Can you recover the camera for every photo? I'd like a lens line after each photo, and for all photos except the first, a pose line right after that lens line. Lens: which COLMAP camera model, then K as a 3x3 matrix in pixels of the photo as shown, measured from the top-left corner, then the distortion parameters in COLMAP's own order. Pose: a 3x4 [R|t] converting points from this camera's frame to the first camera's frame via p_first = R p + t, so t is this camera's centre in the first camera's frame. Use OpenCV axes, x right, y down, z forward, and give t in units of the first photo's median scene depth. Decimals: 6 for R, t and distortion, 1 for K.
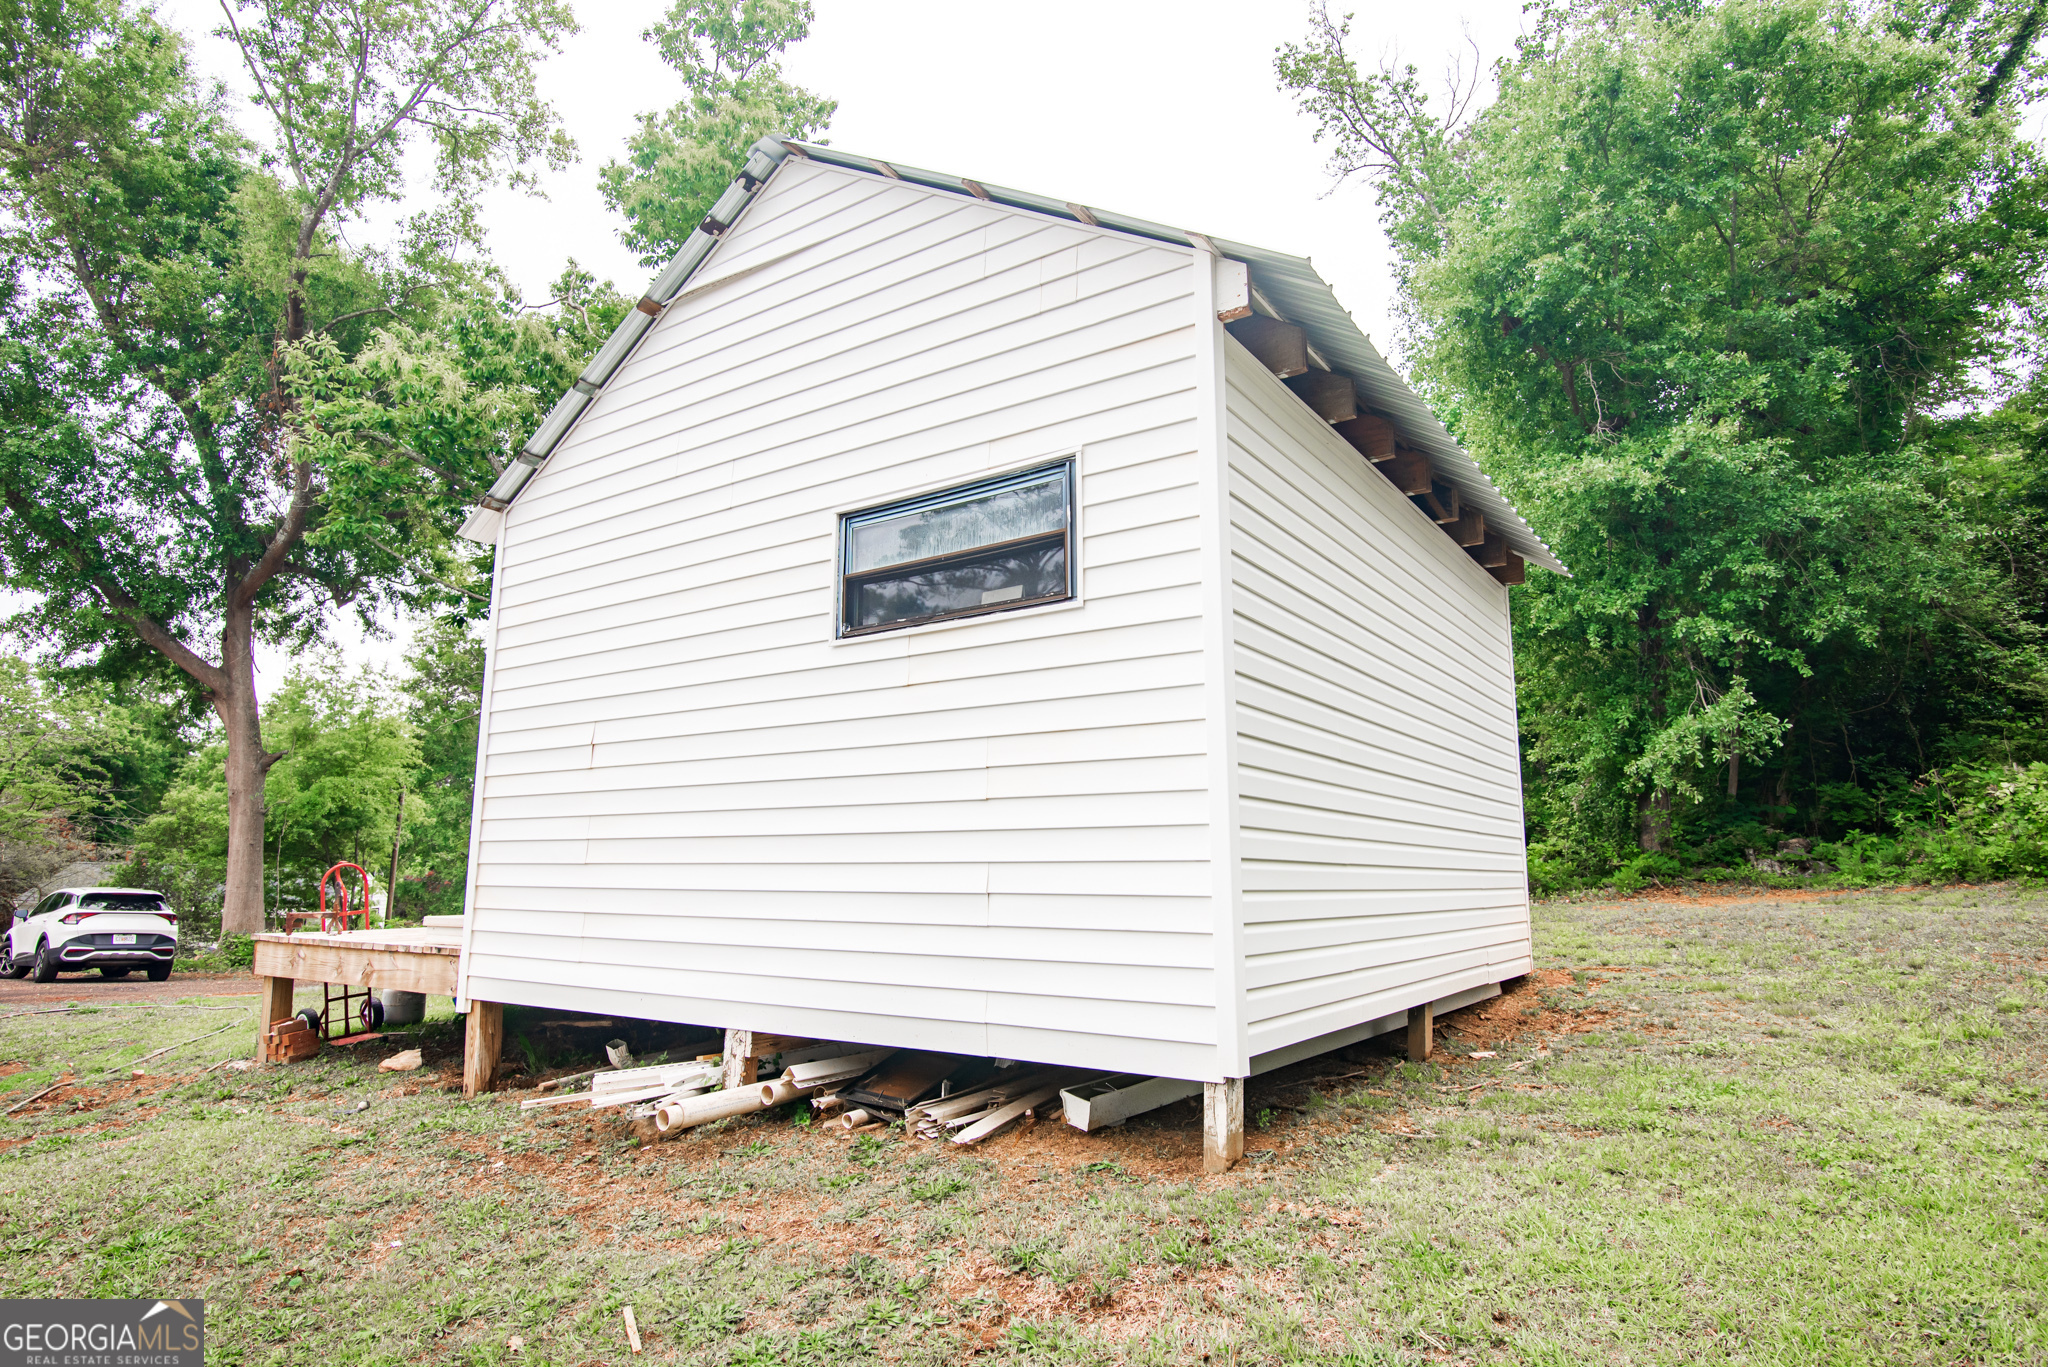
lens RADIAL K [[1148.9, 0, 1024.0], [0, 1148.9, 683.5], [0, 0, 1]] dist [-0.004694, 0.000470]
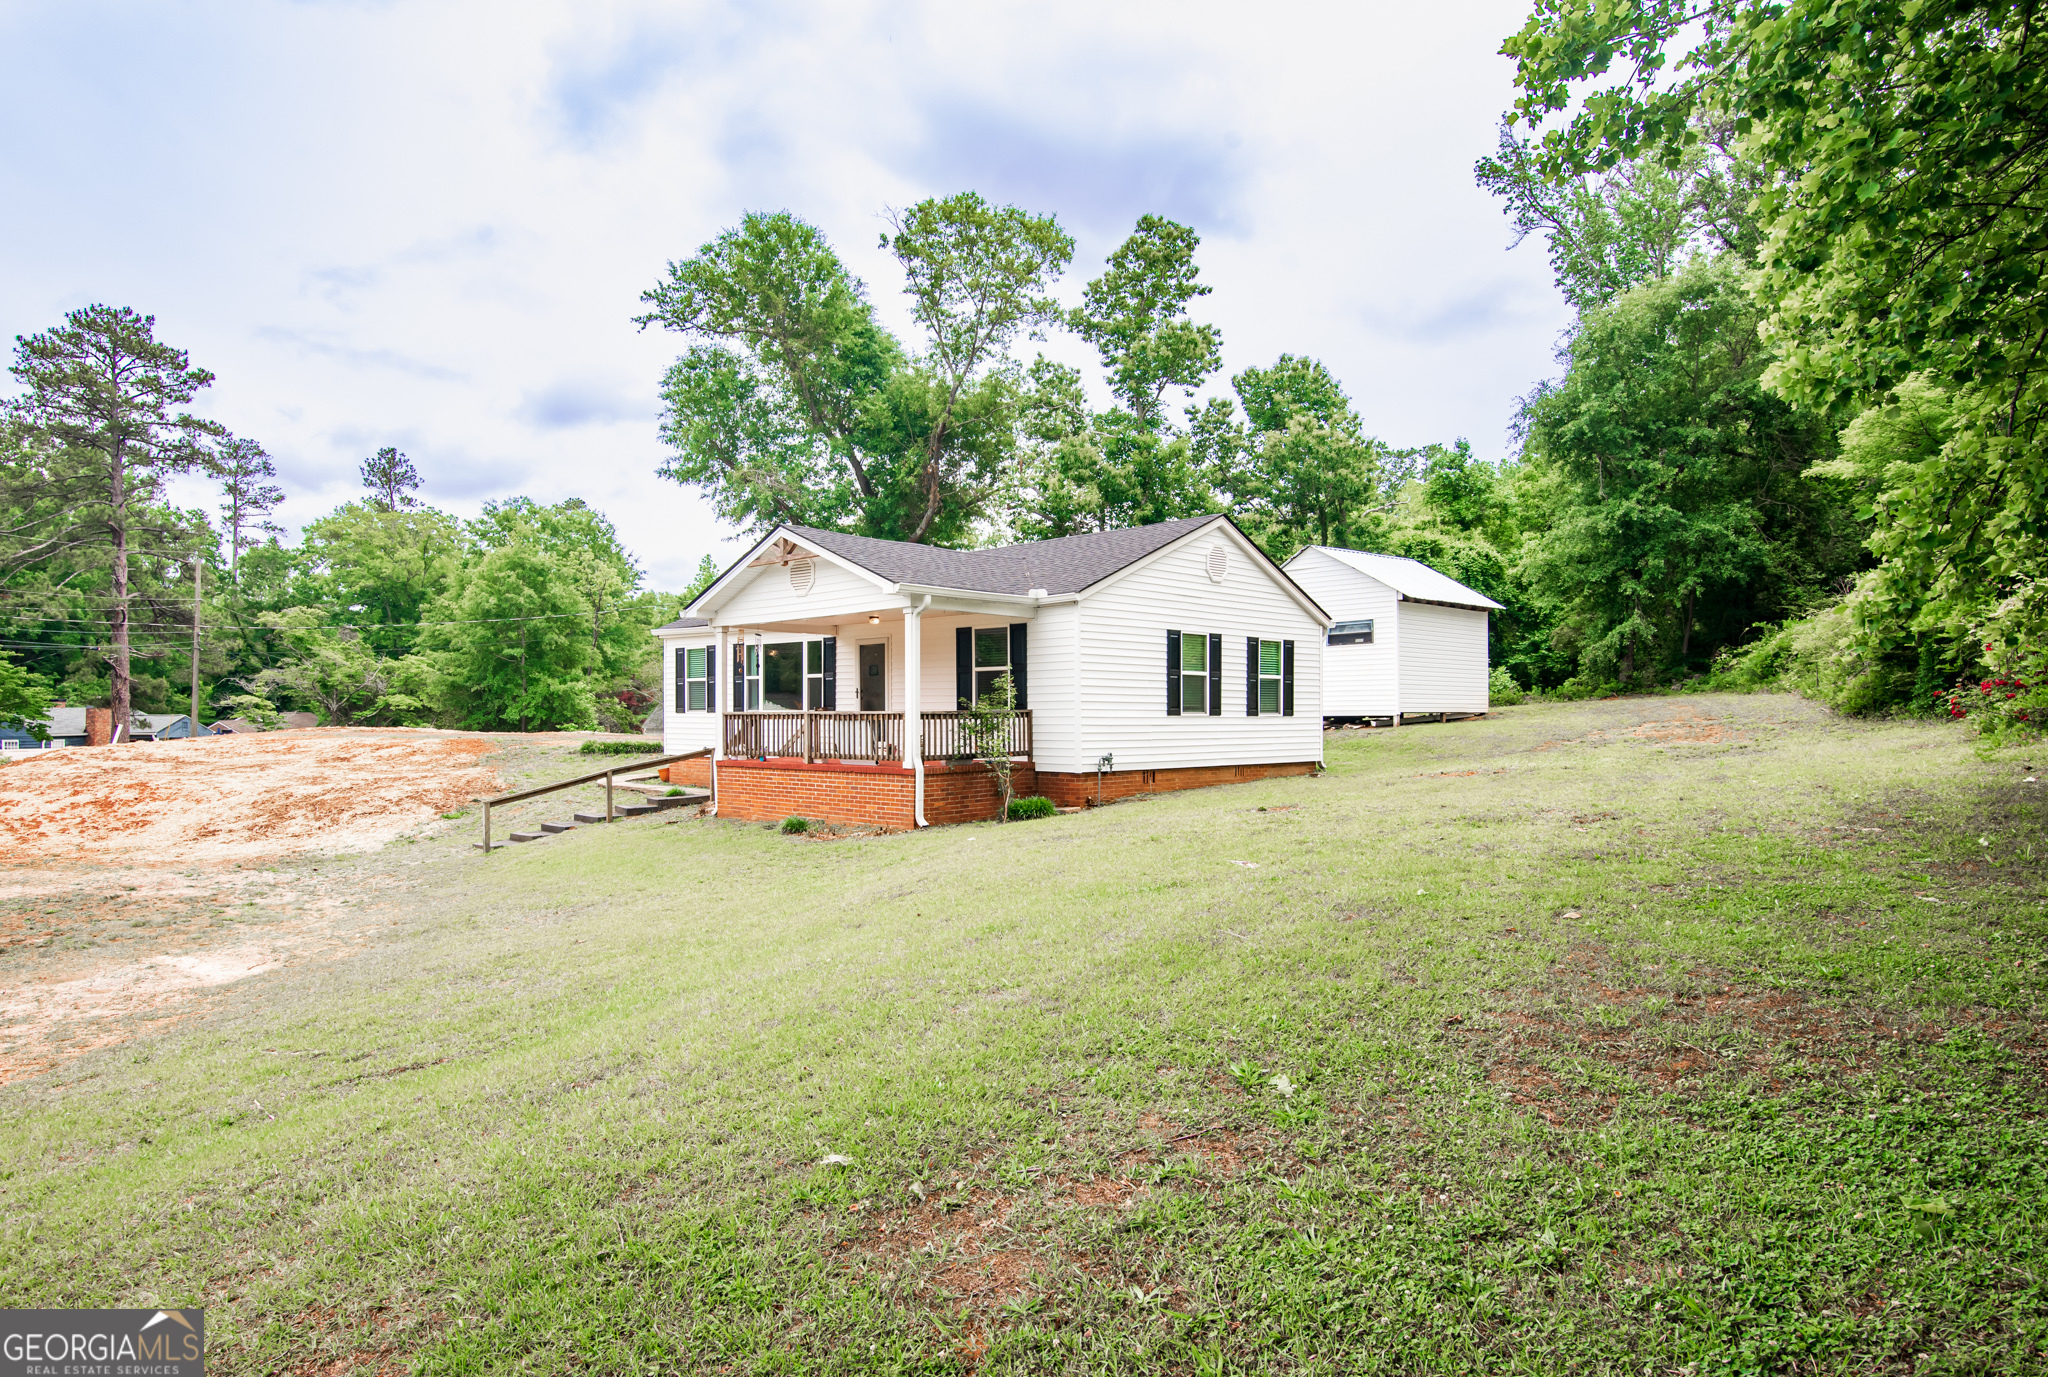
lens RADIAL K [[1214.8, 0, 967.7], [0, 1214.8, 711.5], [0, 0, 1]] dist [-0.000554, -0.001085]
pose [[0.975548, -0.009529, -0.219581, -0.450782], [0.044911, 0.986623, 0.156712, -0.573186], [0.215150, -0.162741, 0.962926, -4.013495]]
